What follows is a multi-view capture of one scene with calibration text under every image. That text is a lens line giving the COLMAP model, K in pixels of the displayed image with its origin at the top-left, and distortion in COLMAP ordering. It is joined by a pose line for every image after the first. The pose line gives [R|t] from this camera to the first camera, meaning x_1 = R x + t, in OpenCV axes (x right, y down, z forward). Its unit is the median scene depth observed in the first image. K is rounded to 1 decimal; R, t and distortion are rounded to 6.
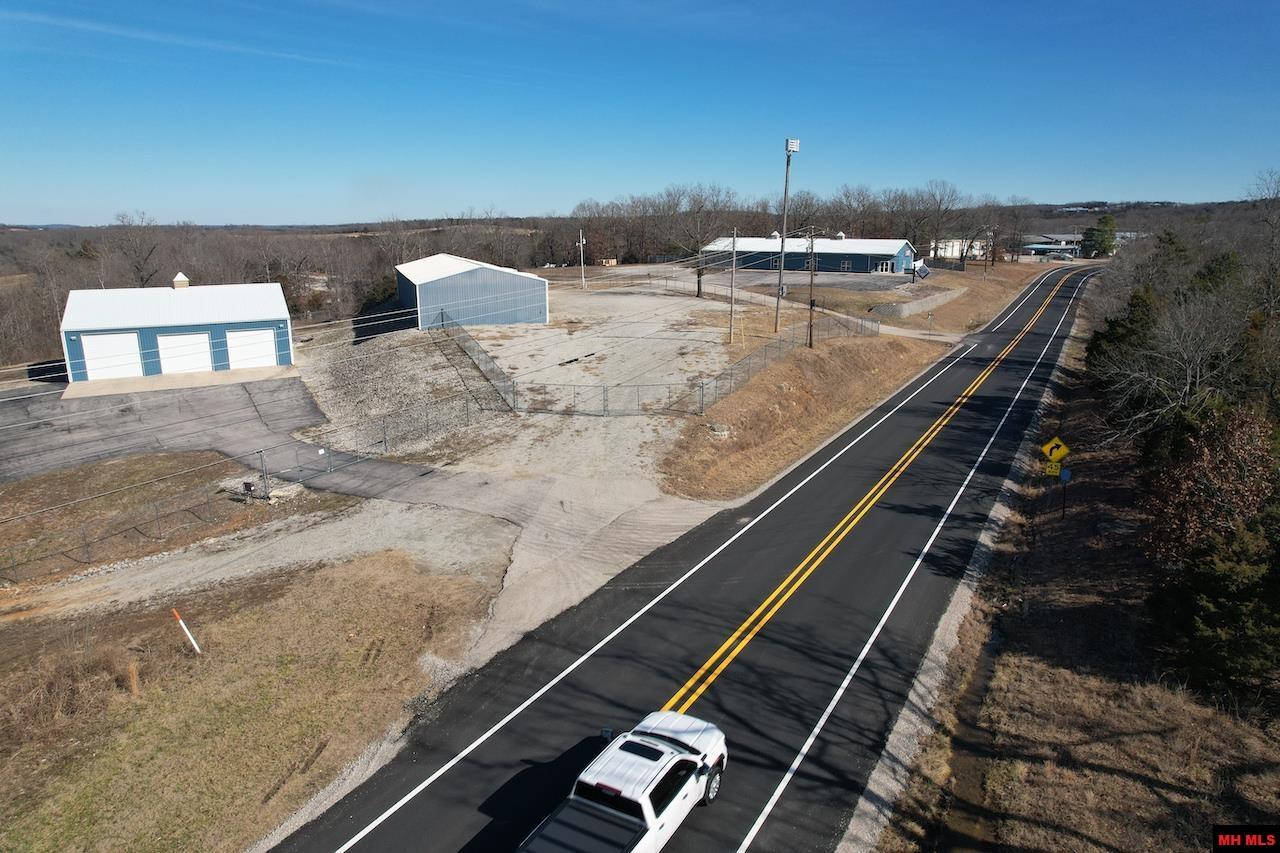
lens RADIAL K [[806.3, 0, 643.9], [0, 806.3, 426.1], [0, 0, 1]] dist [-0.077087, 0.069542]
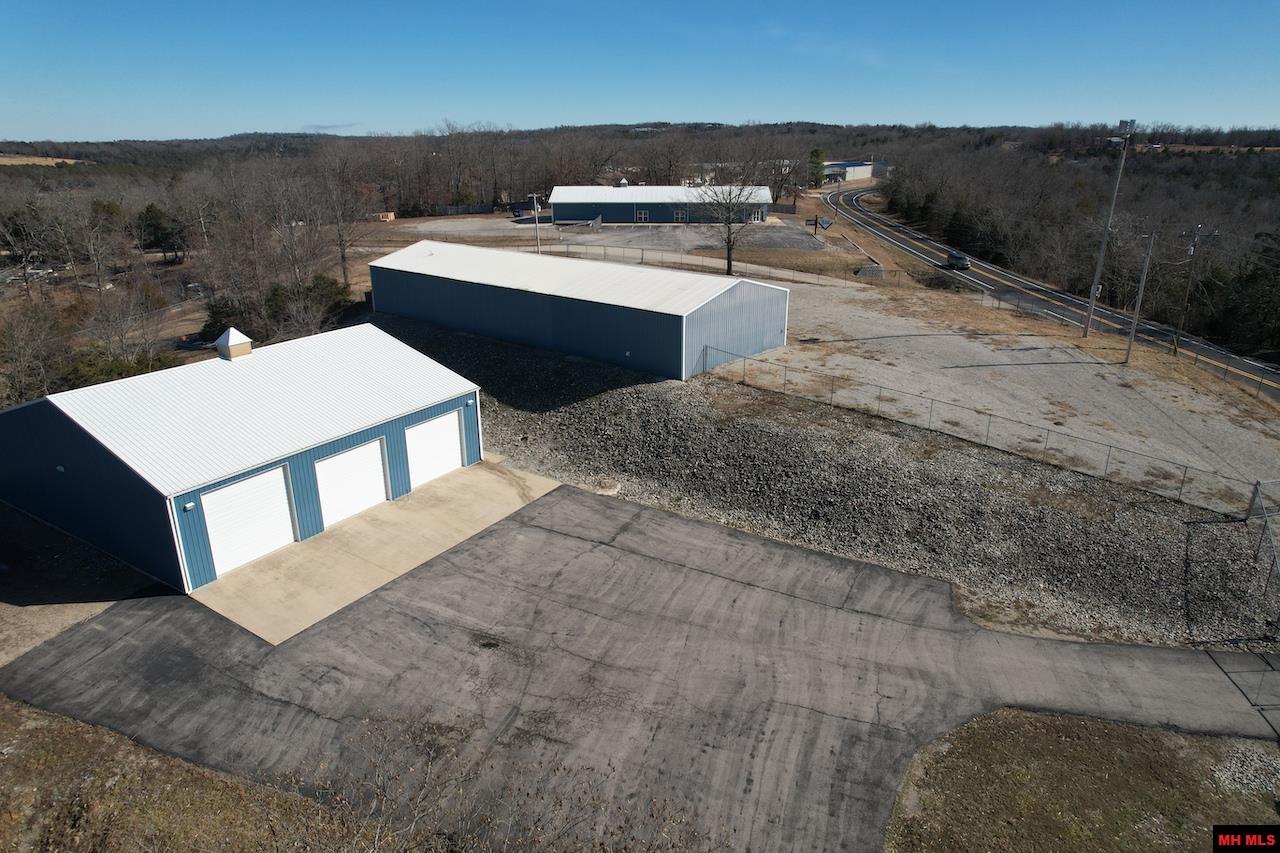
lens RADIAL K [[806.3, 0, 643.9], [0, 806.3, 426.1], [0, 0, 1]] dist [-0.077087, 0.069542]
pose [[0.873627, -0.162330, 0.458721, -0.639741], [0.119504, 0.985418, 0.121122, -0.170892], [-0.471693, -0.050996, 0.880287, 0.409883]]
